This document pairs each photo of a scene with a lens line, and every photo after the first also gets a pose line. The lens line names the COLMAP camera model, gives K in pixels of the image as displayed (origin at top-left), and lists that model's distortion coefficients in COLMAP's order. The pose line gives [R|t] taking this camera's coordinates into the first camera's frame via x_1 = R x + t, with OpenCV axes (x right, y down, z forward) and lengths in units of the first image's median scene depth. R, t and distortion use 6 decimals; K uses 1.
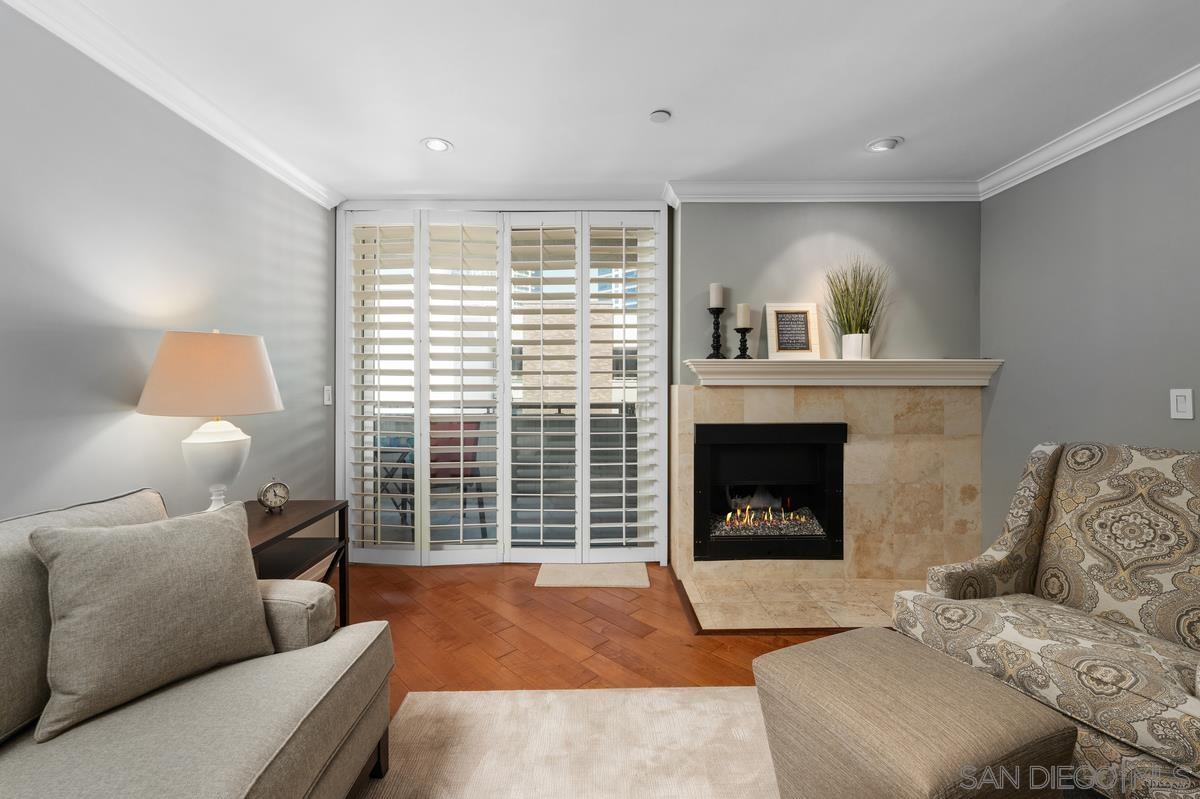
lens RADIAL K [[510.1, 0, 599.0], [0, 510.1, 381.2], [0, 0, 1]] dist [-0.010439, 0.000889]
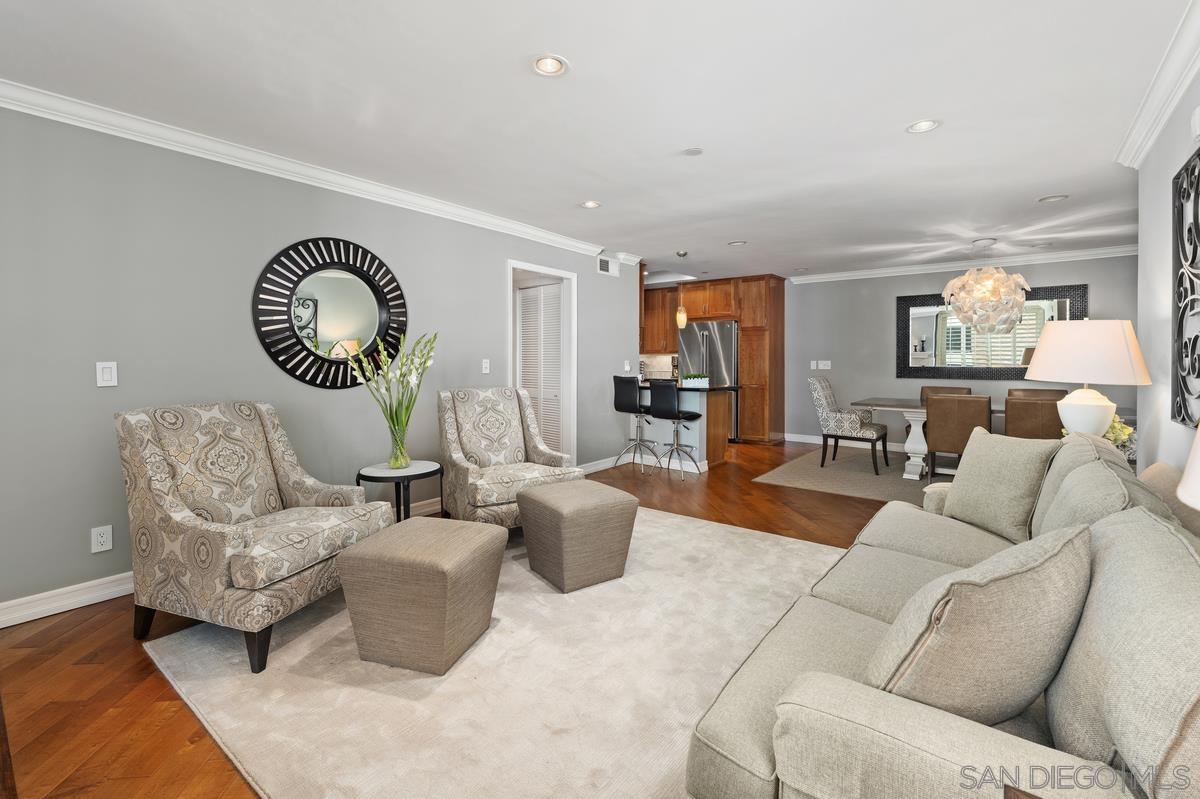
lens RADIAL K [[510.1, 0, 593.6], [0, 510.1, 364.9], [0, 0, 1]] dist [-0.010439, 0.000889]
pose [[-0.774065, -0.010688, 0.633016, -0.352035], [-0.006253, 0.999938, 0.009237, 0.001940], [-0.633075, 0.003192, -0.774084, 0.766195]]
